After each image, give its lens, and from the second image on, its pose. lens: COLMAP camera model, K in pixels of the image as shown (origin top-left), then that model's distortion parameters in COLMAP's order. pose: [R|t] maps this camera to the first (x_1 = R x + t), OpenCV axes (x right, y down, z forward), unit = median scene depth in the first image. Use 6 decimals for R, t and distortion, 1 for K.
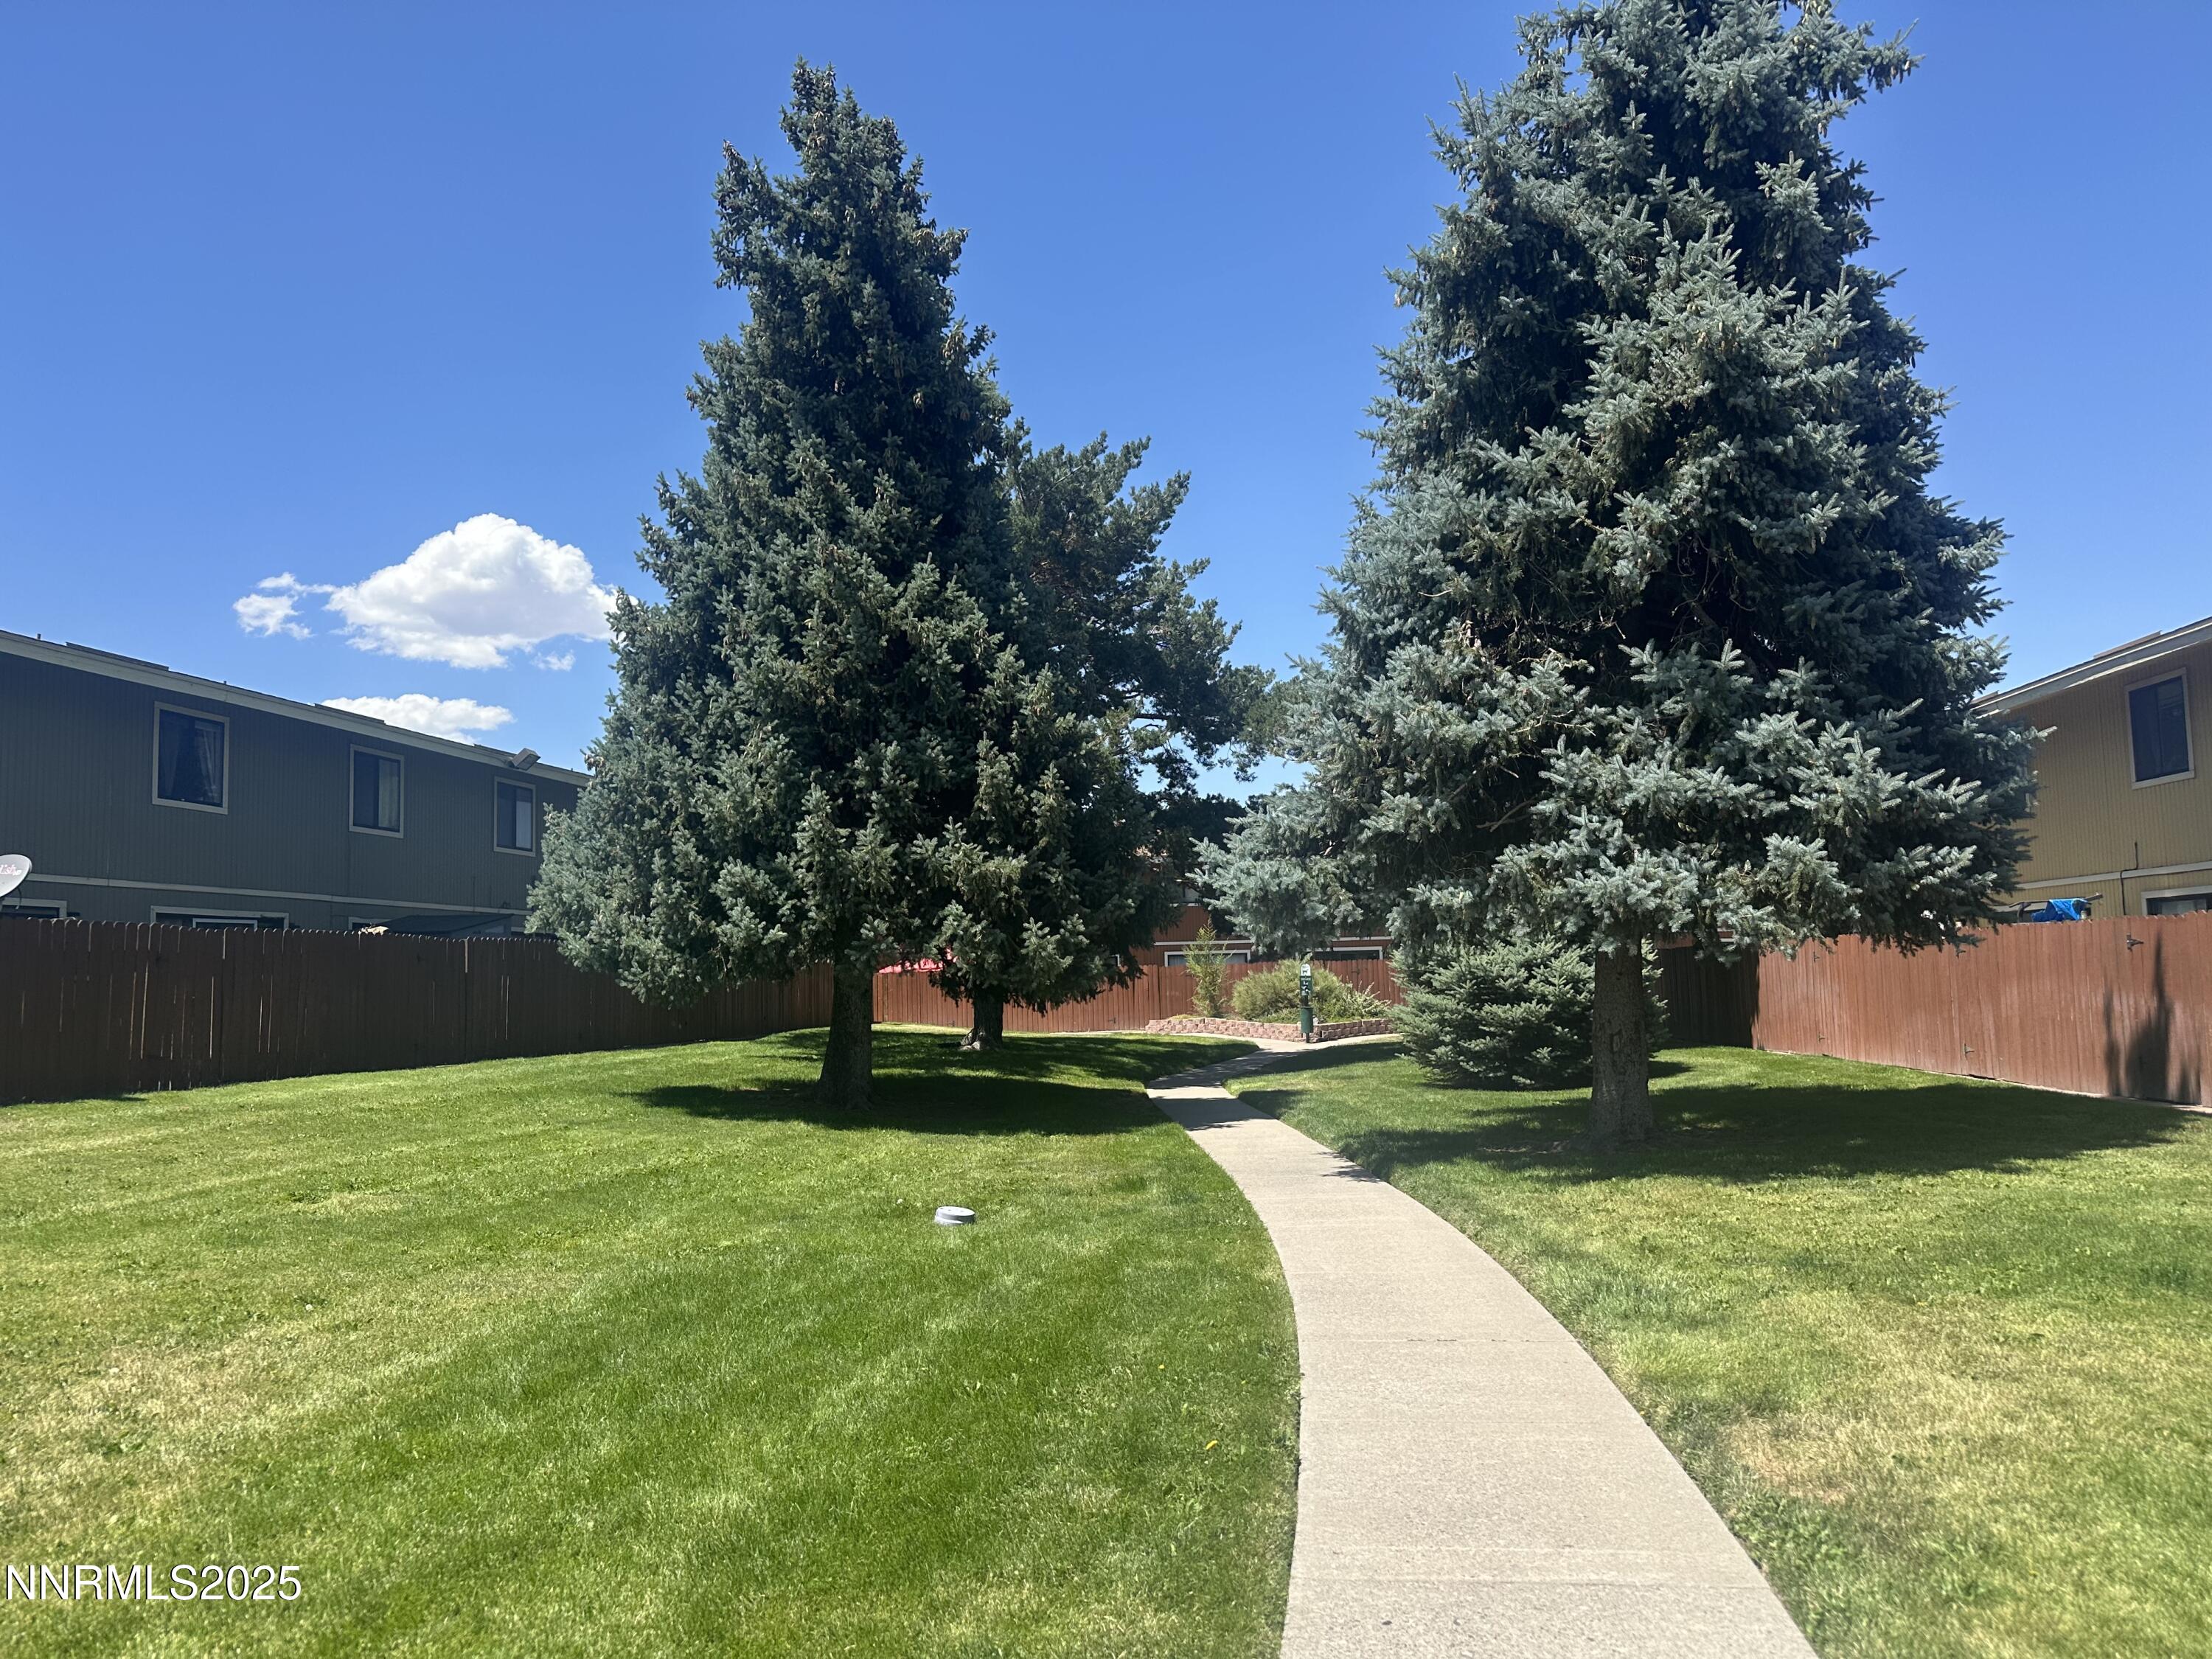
lens RADIAL K [[1536.3, 0, 1107.5], [0, 1536.3, 830.3], [0, 0, 1]] dist [0.053402, -0.004996]
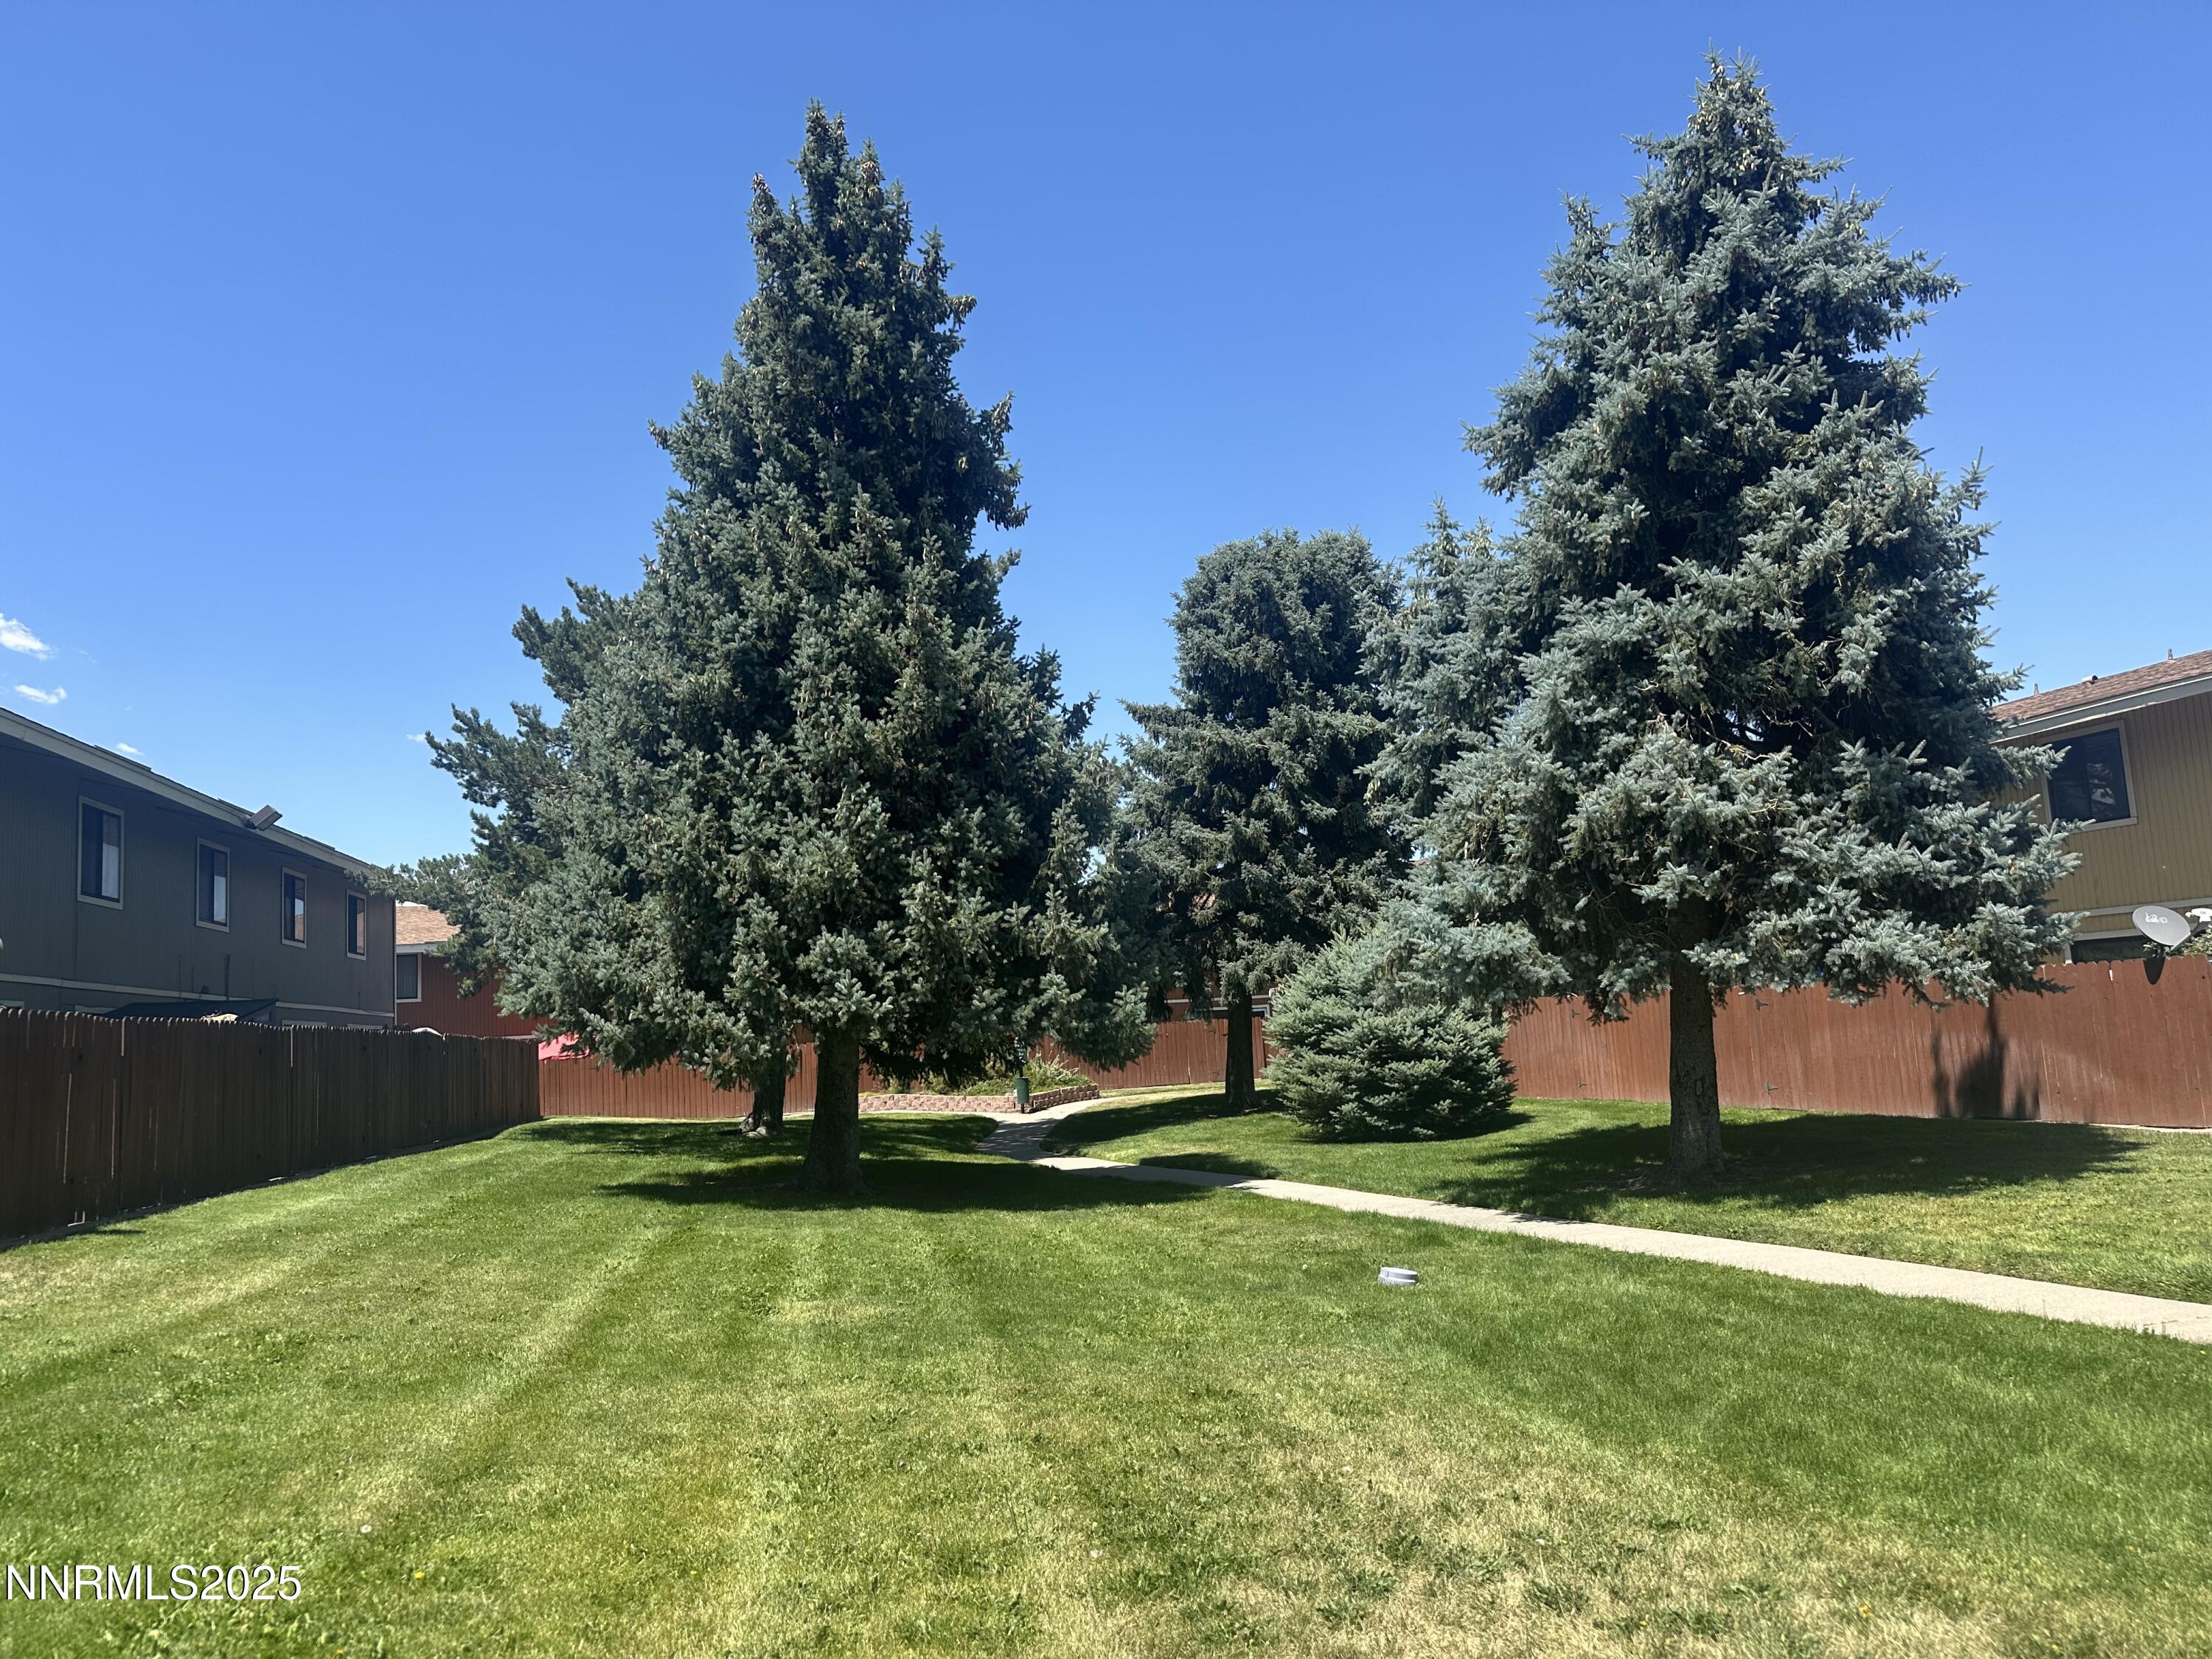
lens RADIAL K [[1536.3, 0, 1112.1], [0, 1536.3, 827.0], [0, 0, 1]] dist [0.053402, -0.004996]
pose [[0.938874, 0.019276, 0.343721, -0.392699], [-0.001609, 0.998666, -0.051611, 0.004966], [-0.344258, 0.047903, 0.937652, 0.054802]]
